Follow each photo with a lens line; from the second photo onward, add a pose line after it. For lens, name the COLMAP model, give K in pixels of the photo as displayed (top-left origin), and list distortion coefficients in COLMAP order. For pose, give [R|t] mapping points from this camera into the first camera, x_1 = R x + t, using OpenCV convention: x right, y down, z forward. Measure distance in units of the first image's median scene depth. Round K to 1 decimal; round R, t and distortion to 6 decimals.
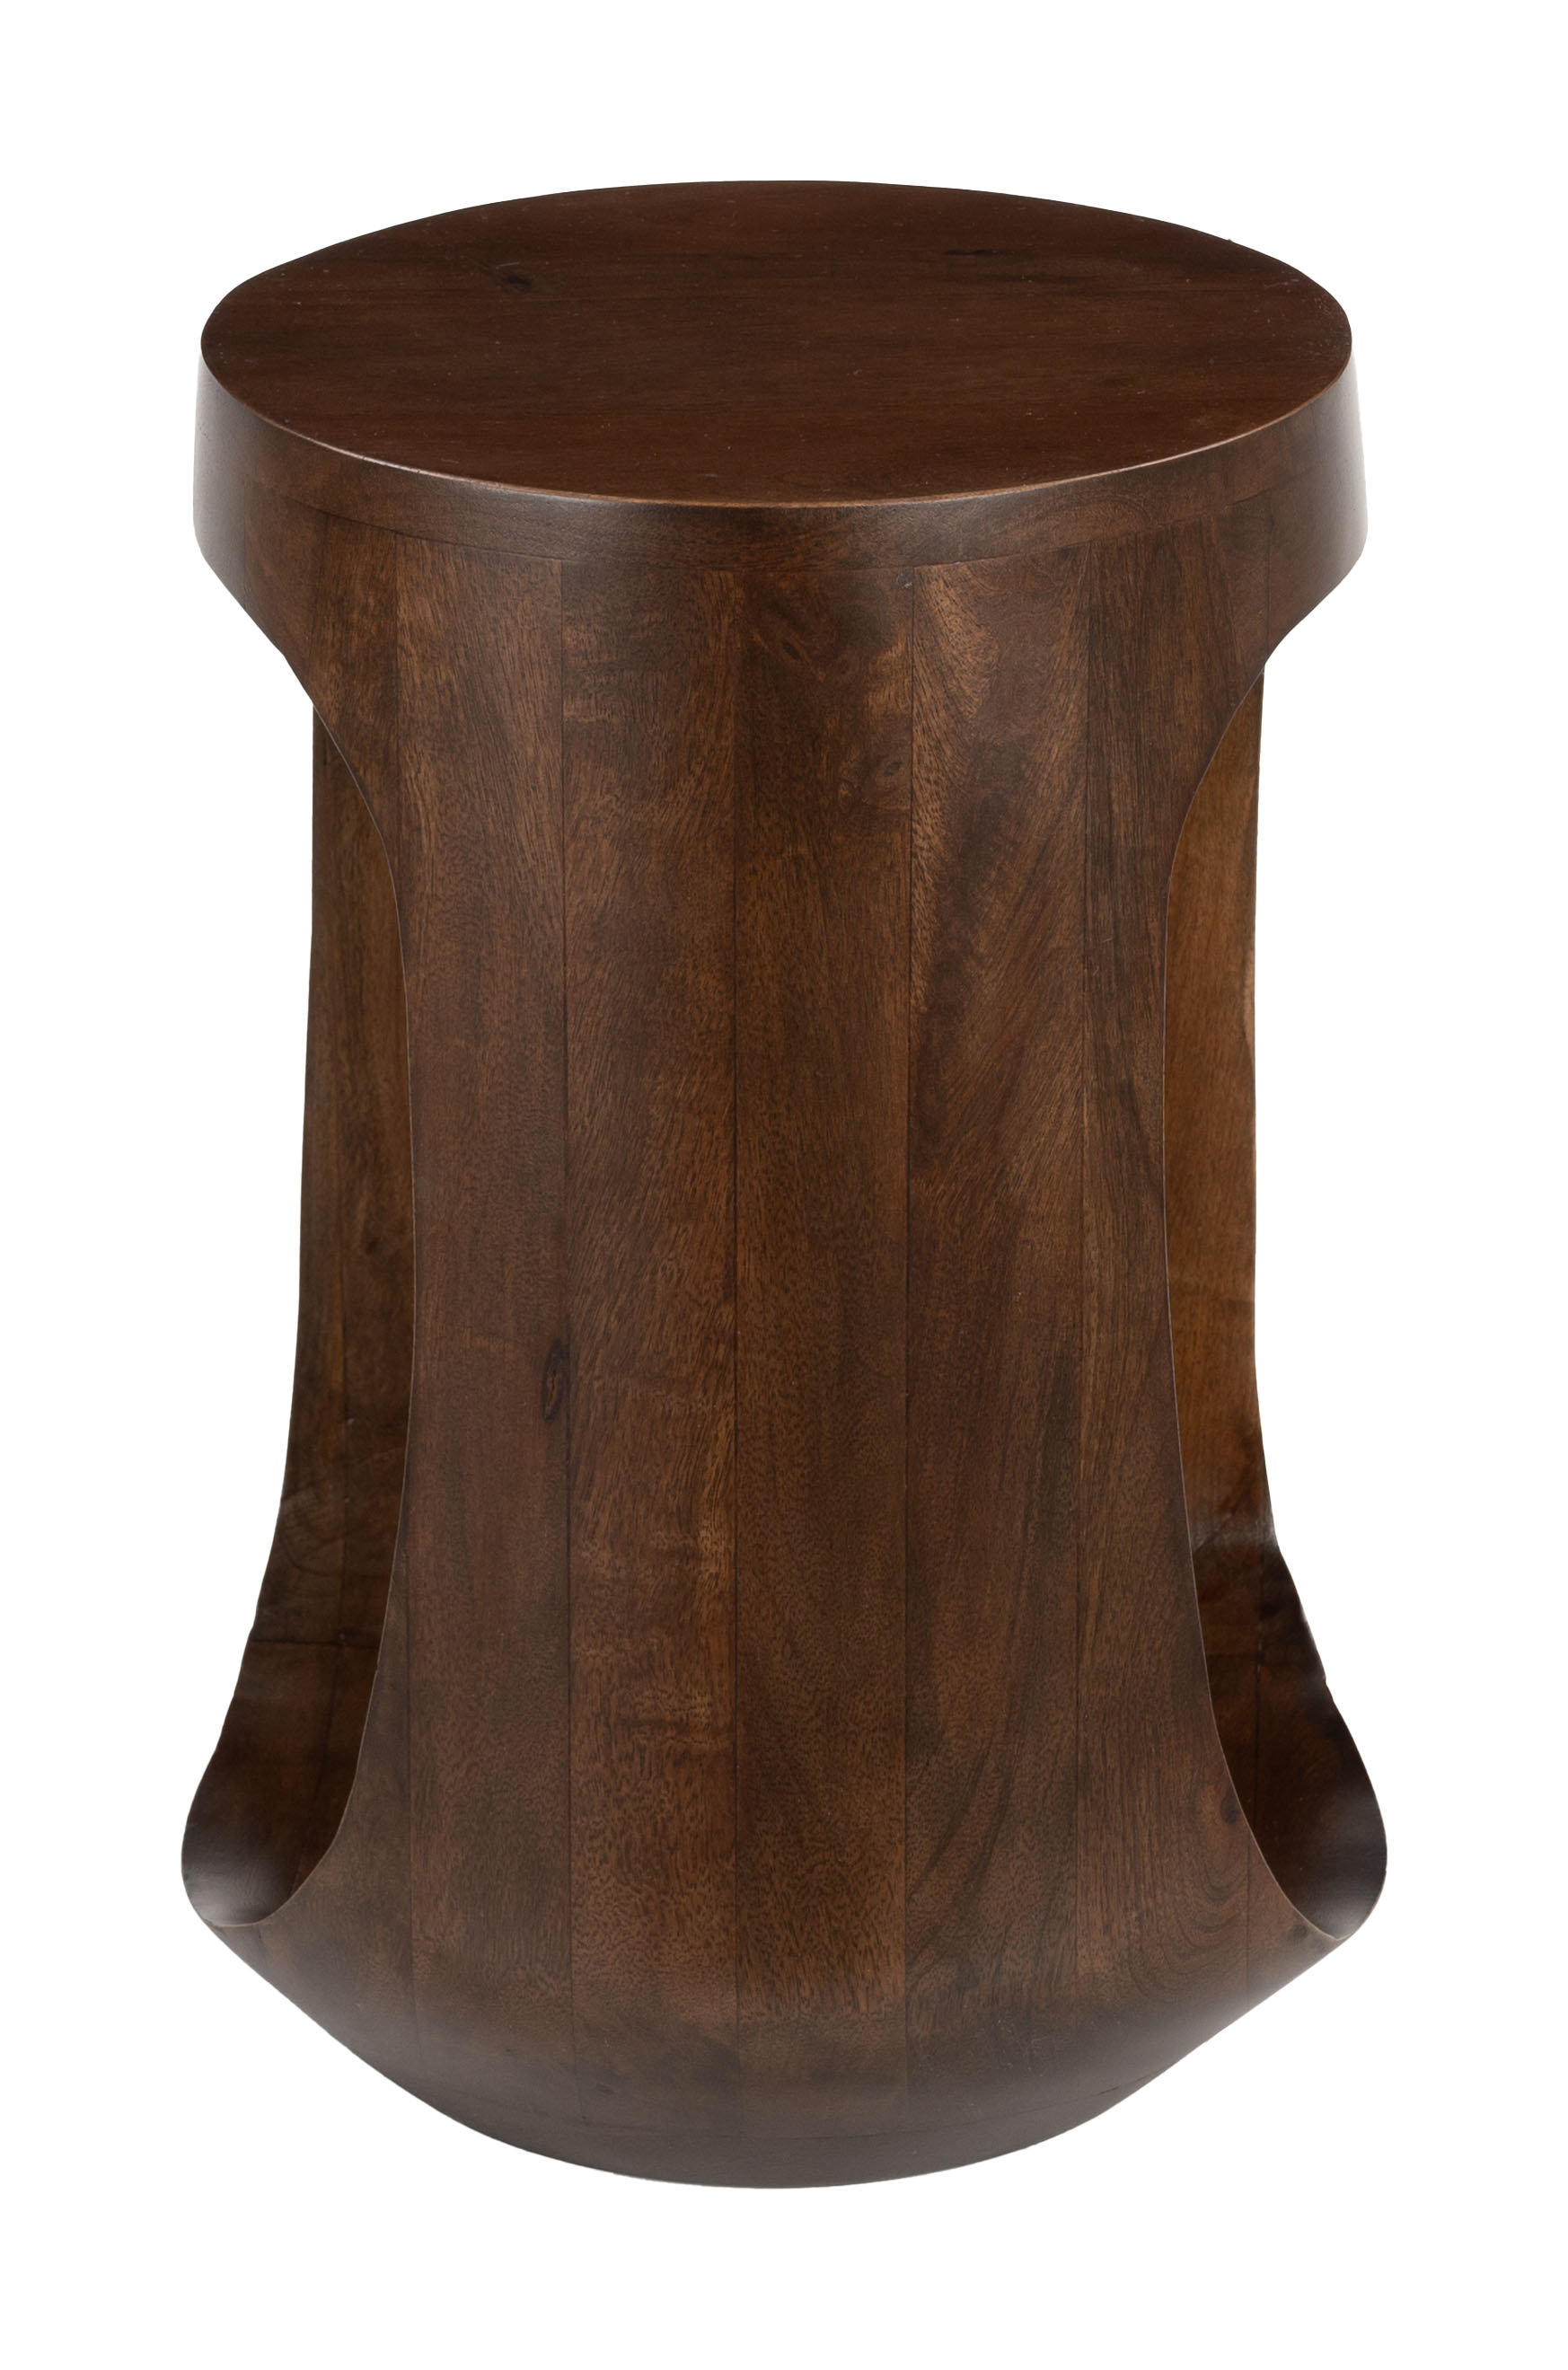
lens RADIAL K [[4412.2, 0, 781.7], [0, 4412.2, 1203.9], [0, 0, 1]] dist [-0.027355, 0.000000]
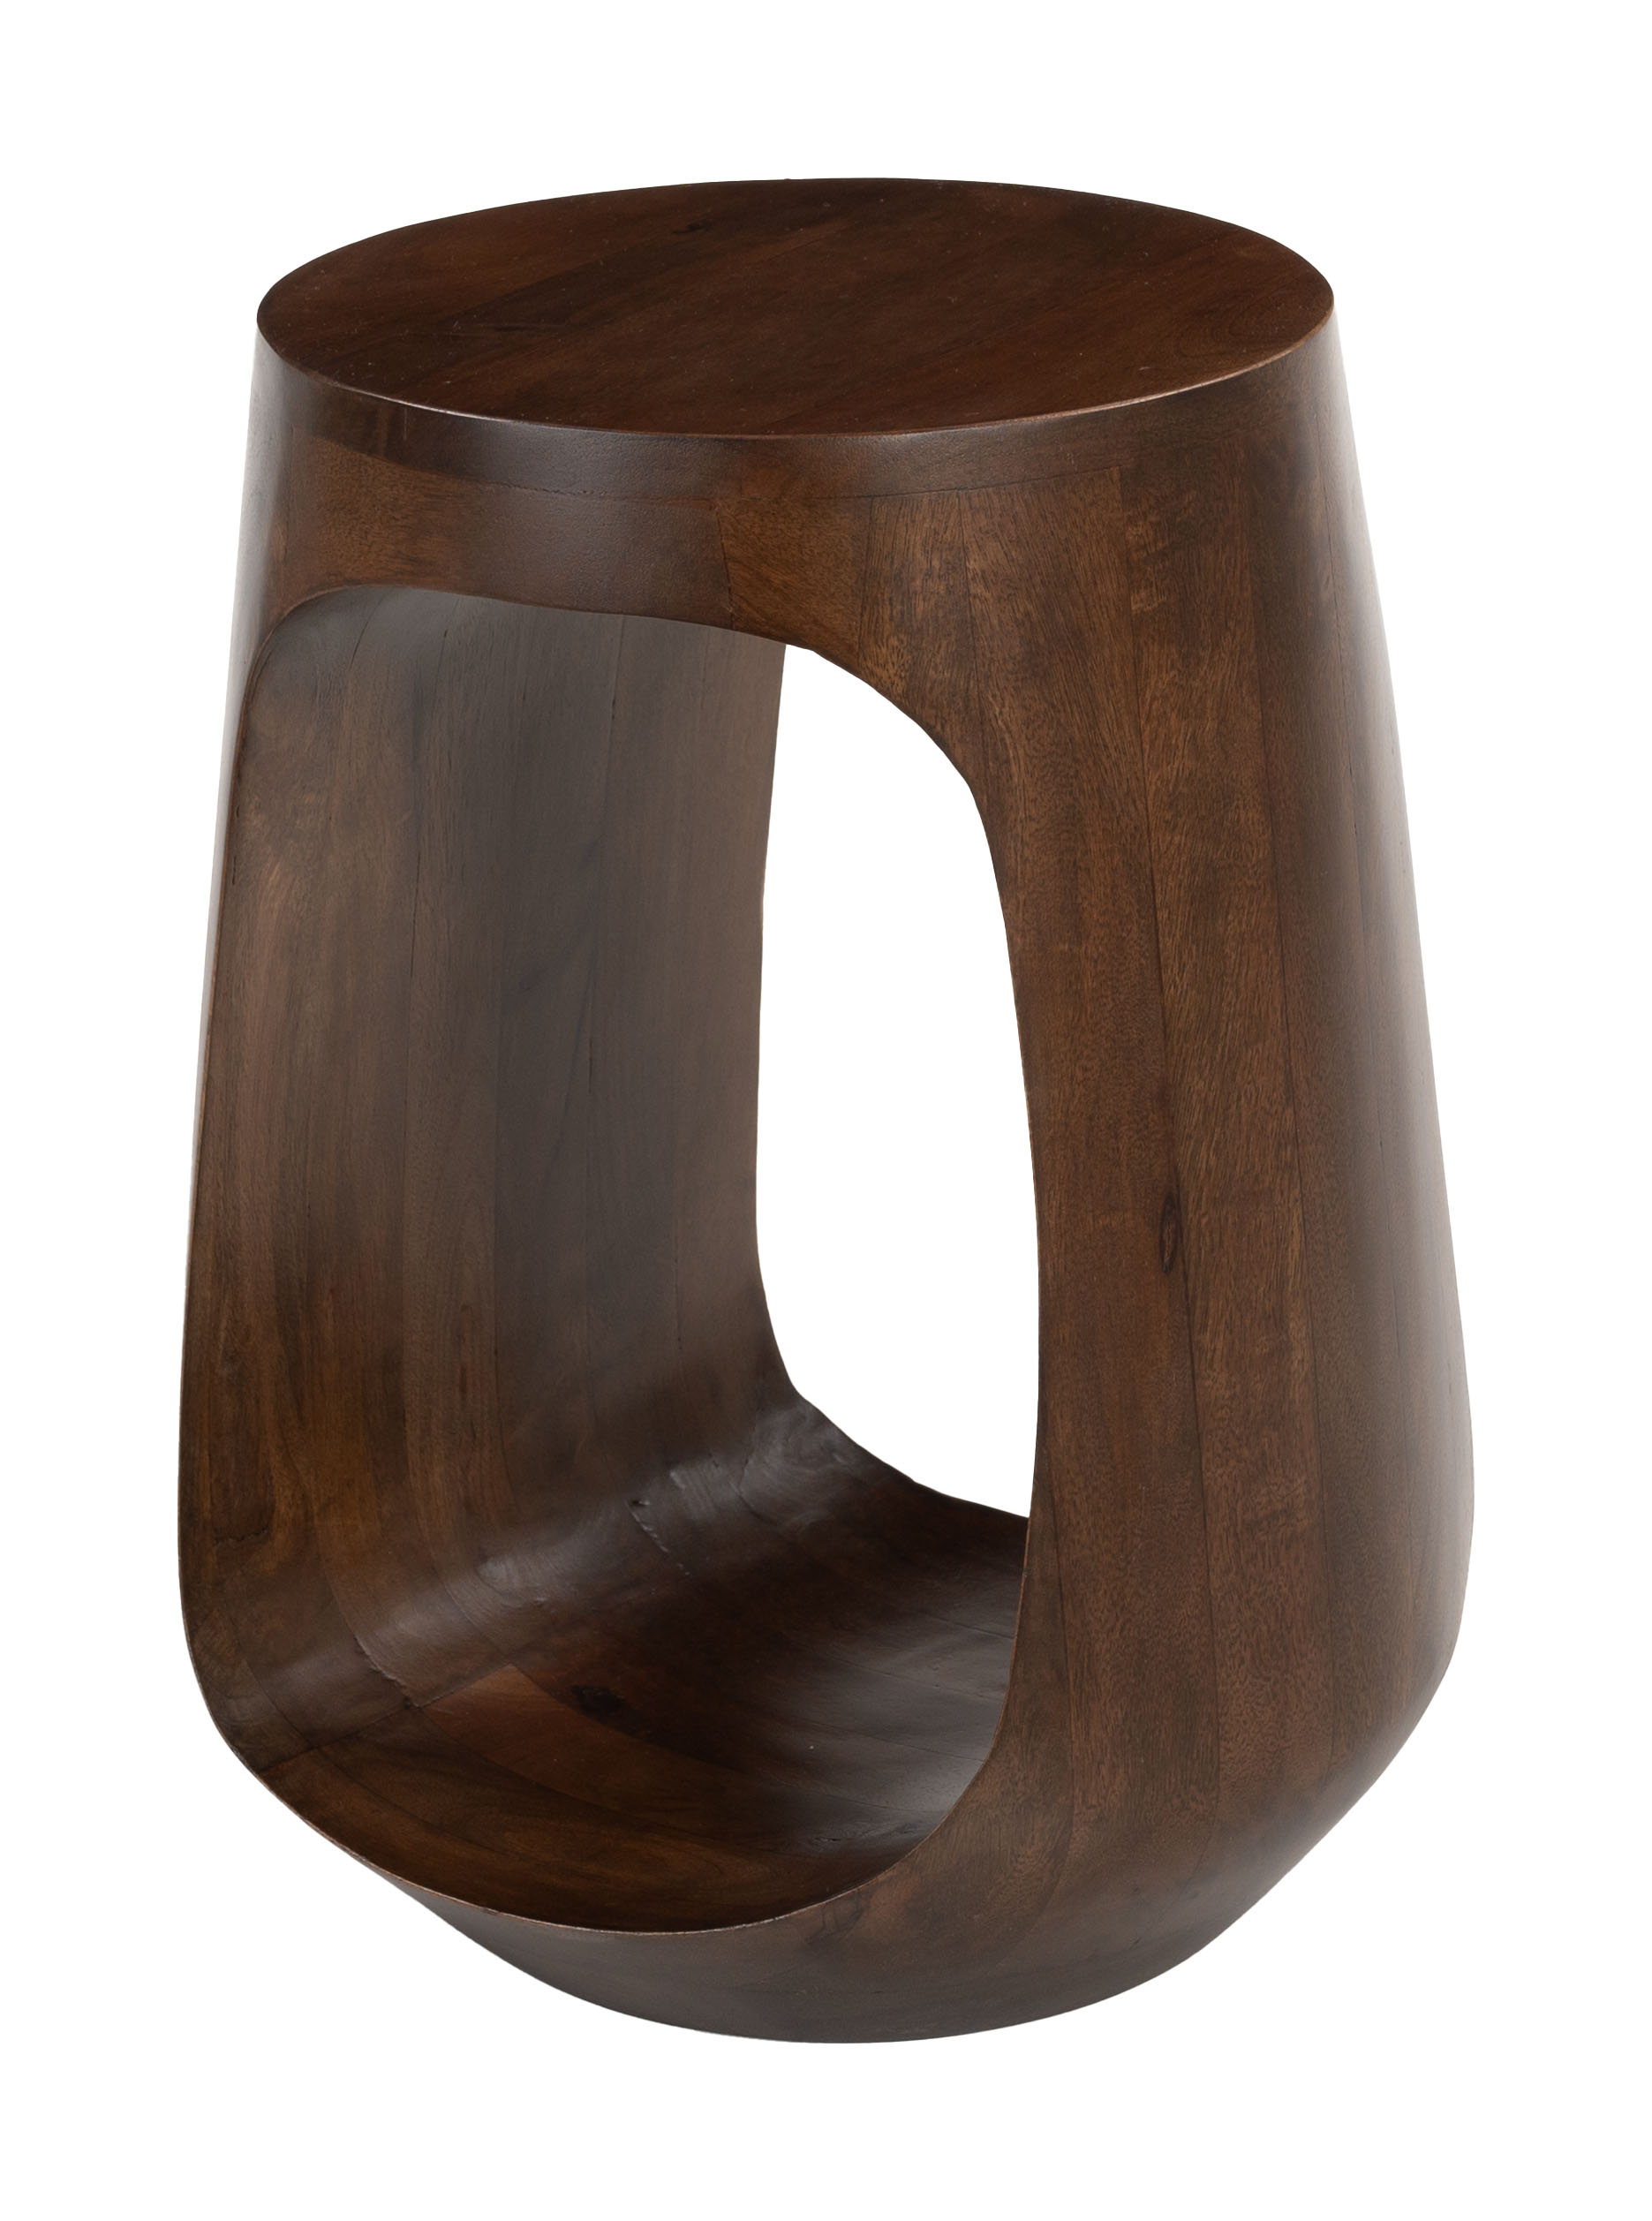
lens RADIAL K [[4180.4, 0, 822.0], [0, 4180.4, 1095.3], [0, 0, 1]] dist [-0.030654, 0.000000]
pose [[0.862982, -0.338767, 0.374832, -0.504979], [0.349674, 0.935980, 0.040863, -0.063514], [-0.364678, 0.095805, 0.926192, 0.085753]]
